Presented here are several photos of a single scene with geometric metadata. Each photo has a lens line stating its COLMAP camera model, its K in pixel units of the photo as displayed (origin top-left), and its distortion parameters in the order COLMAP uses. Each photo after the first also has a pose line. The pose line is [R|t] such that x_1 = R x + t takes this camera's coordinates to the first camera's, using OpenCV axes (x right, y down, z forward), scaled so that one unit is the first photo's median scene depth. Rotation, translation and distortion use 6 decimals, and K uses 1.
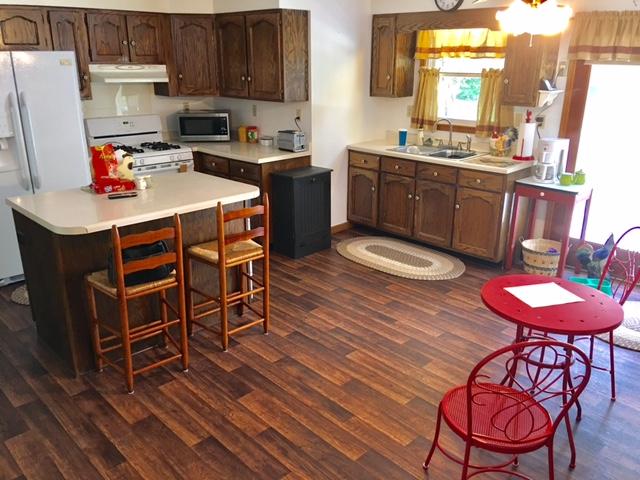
lens RADIAL K [[543.3, 0, 315.8], [0, 543.3, 239.5], [0, 0, 1]] dist [0.100924, -0.117996]
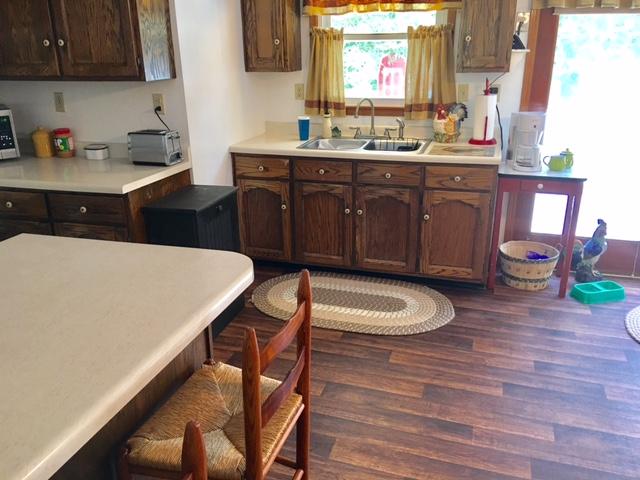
lens RADIAL K [[543.3, 0, 321.0], [0, 543.3, 239.9], [0, 0, 1]] dist [0.100924, -0.117996]
pose [[0.878246, -0.170720, 0.446698, -0.177467], [0.166386, 0.984830, 0.049256, -0.084412], [-0.448331, 0.031066, 0.893328, 0.403607]]
